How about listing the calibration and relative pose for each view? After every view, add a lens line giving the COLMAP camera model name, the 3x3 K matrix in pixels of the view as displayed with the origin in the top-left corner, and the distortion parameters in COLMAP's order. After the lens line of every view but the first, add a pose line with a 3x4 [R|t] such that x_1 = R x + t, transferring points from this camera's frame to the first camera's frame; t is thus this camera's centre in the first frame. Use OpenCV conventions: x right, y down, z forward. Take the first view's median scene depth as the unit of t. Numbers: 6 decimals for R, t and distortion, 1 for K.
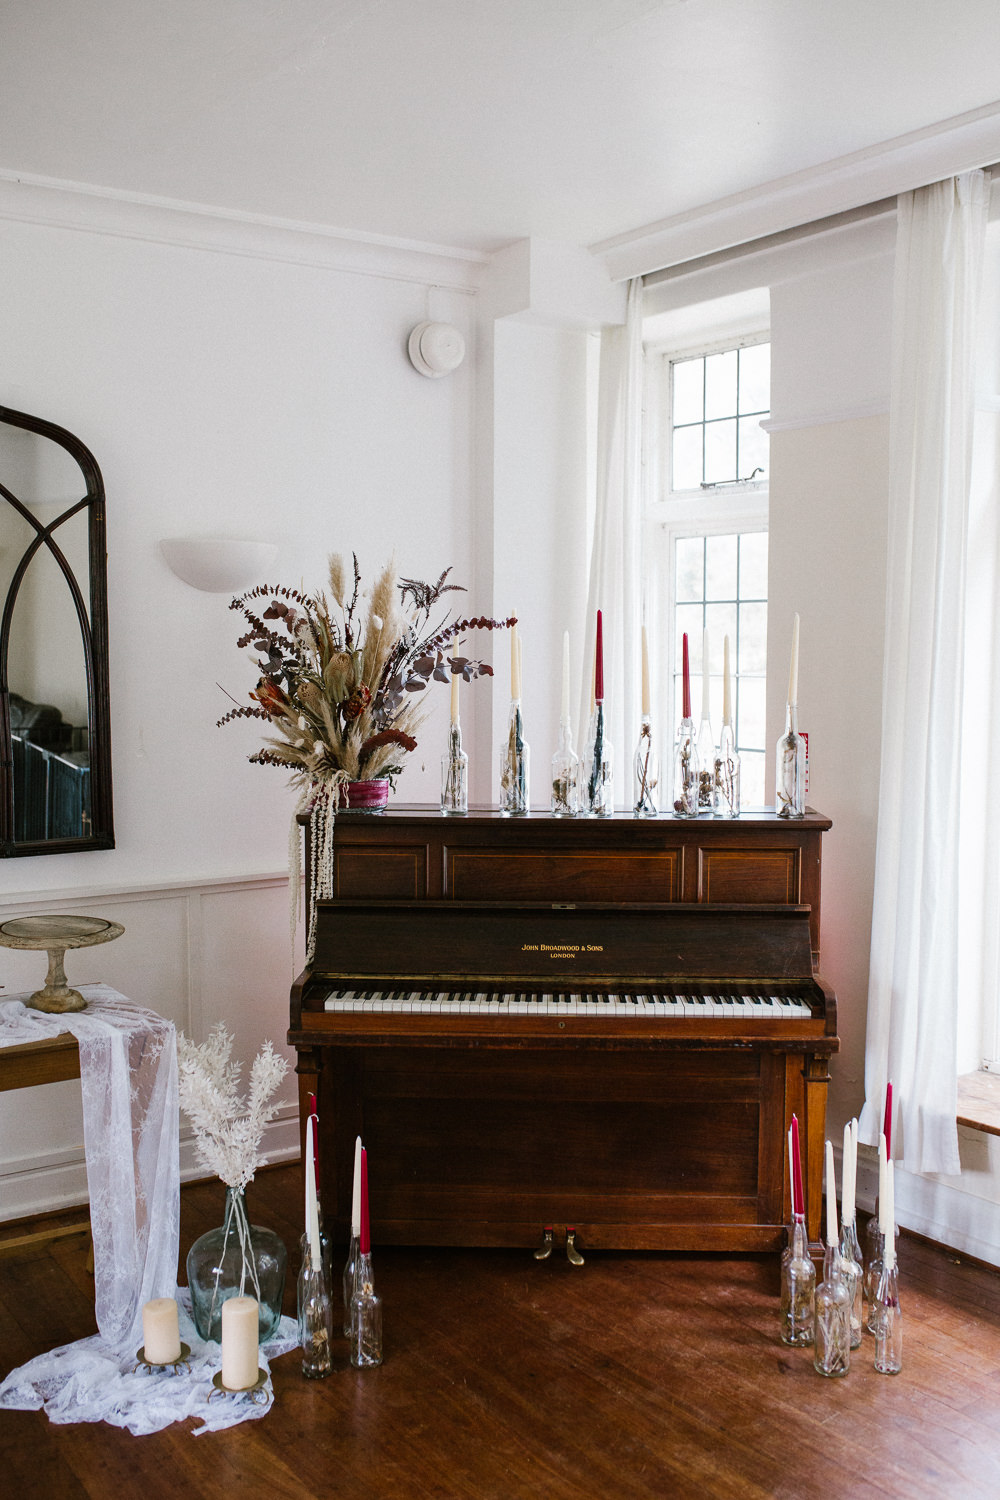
lens RADIAL K [[1406.0, 0, 499.5], [0, 1406.0, 749.0], [0, 0, 1]] dist [-0.024703, 0.000000]
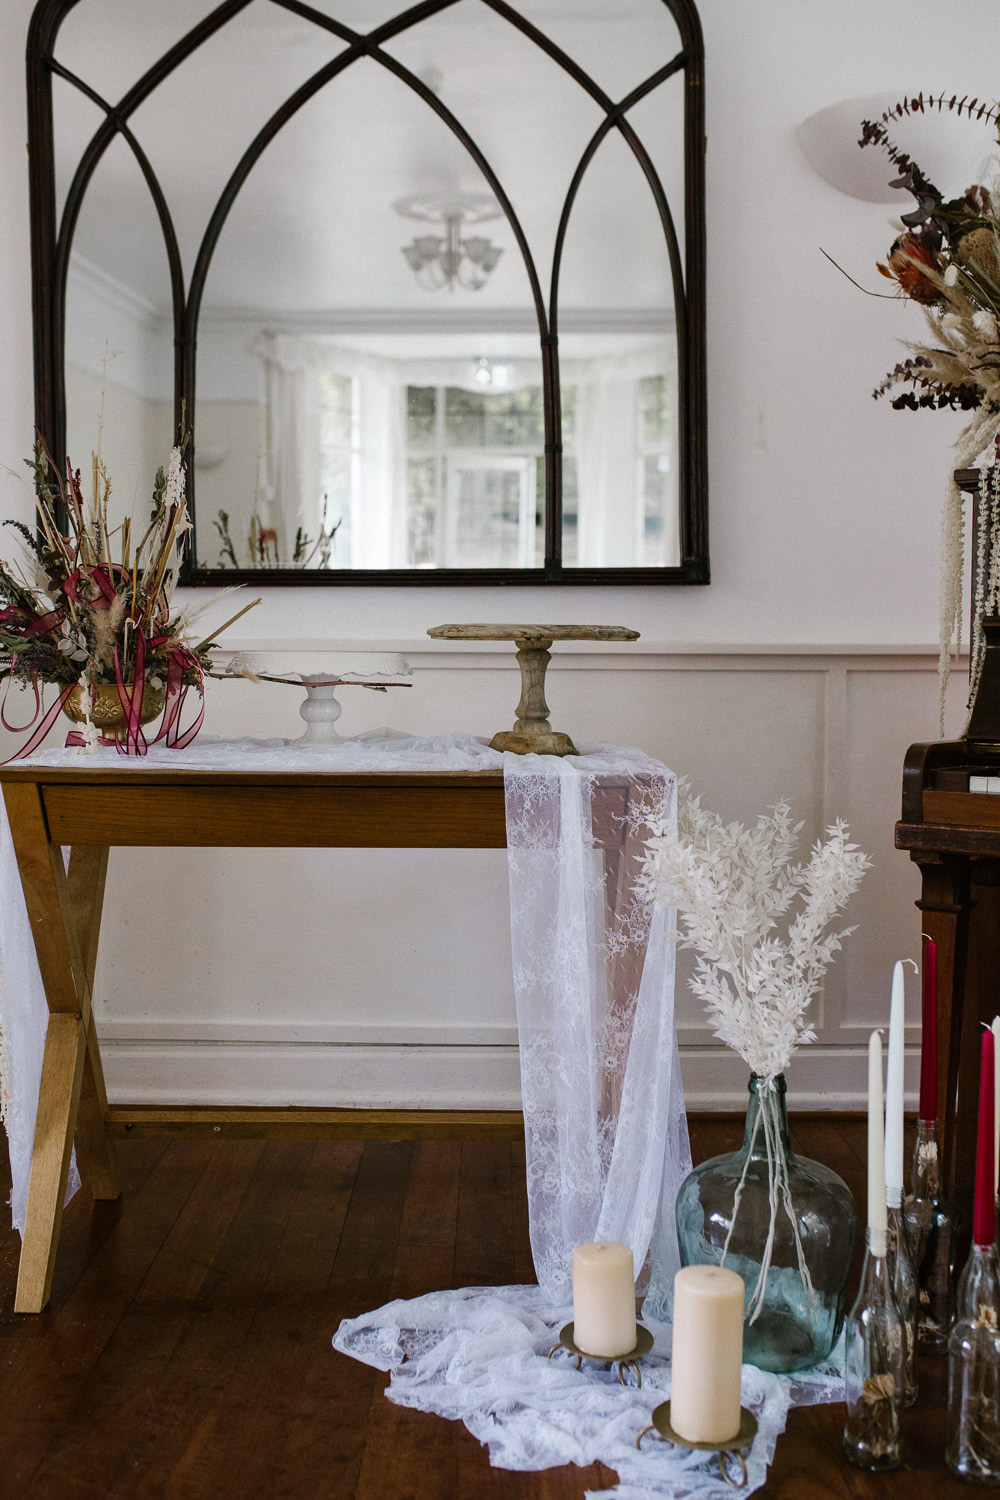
lens RADIAL K [[1406.0, 0, 497.6], [0, 1406.0, 751.4], [0, 0, 1]] dist [-0.024703, 0.000000]
pose [[0.813351, 0.030939, -0.580950, 0.043327], [-0.039982, 0.999197, -0.002764, 0.194798], [0.580398, 0.025475, 0.813935, 0.497937]]
